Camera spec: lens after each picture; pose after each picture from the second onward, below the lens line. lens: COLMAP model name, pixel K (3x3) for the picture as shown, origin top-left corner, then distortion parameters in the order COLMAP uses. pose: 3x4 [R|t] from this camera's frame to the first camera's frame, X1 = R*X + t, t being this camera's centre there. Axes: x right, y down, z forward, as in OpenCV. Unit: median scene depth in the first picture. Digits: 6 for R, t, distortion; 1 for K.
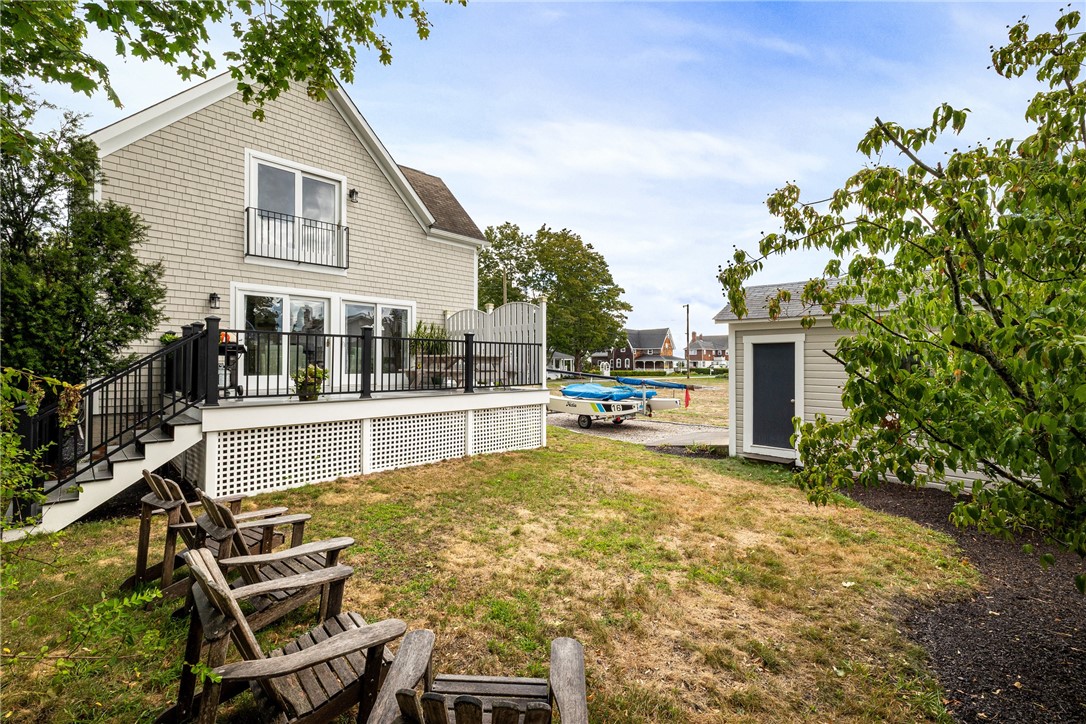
lens RADIAL K [[439.3, 0, 540.0], [0, 439.3, 359.3], [0, 0, 1]] dist [-0.000066, -0.000038]
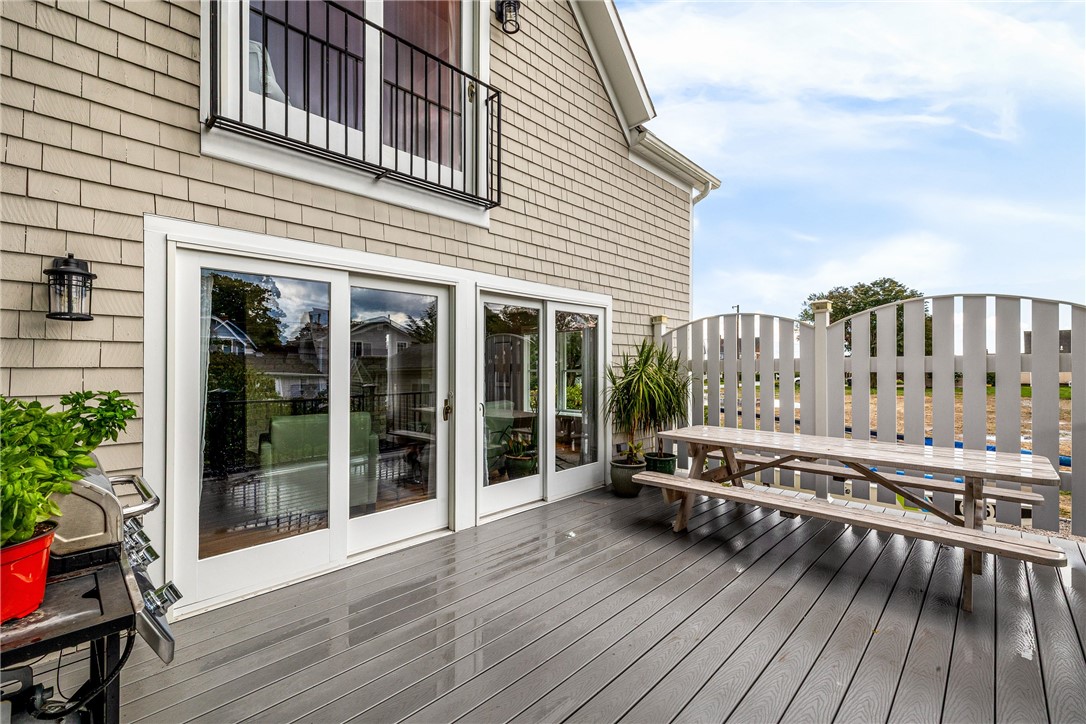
lens RADIAL K [[466.8, 0, 566.0], [0, 466.8, 360.4], [0, 0, 1]] dist [-0.000249, 0.000043]
pose [[0.998545, -0.006531, 0.053531, -0.459357], [0.006743, 0.999970, -0.003784, -0.085934], [-0.053504, 0.004139, 0.998559, 0.693401]]
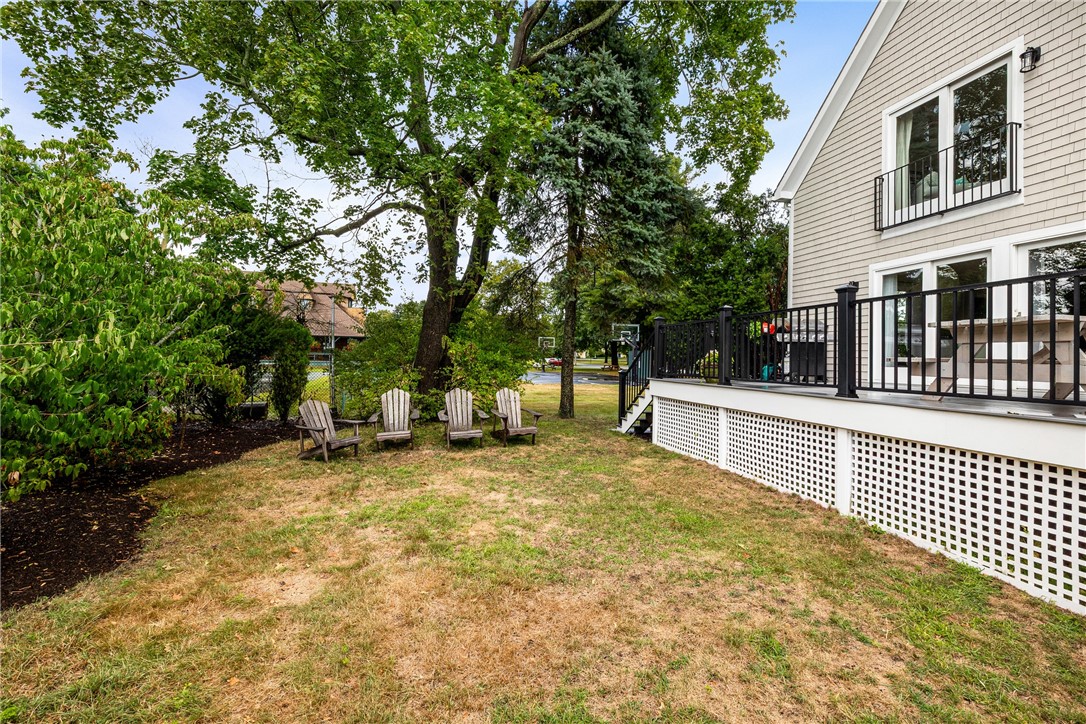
lens RADIAL K [[439.3, 0, 540.0], [0, 439.3, 359.3], [0, 0, 1]] dist [-0.000066, -0.000038]
pose [[-0.491203, -0.007329, -0.871014, 0.440494], [-0.006013, 0.999969, -0.005023, 0.030857], [0.871024, 0.002770, -0.491232, 0.832962]]
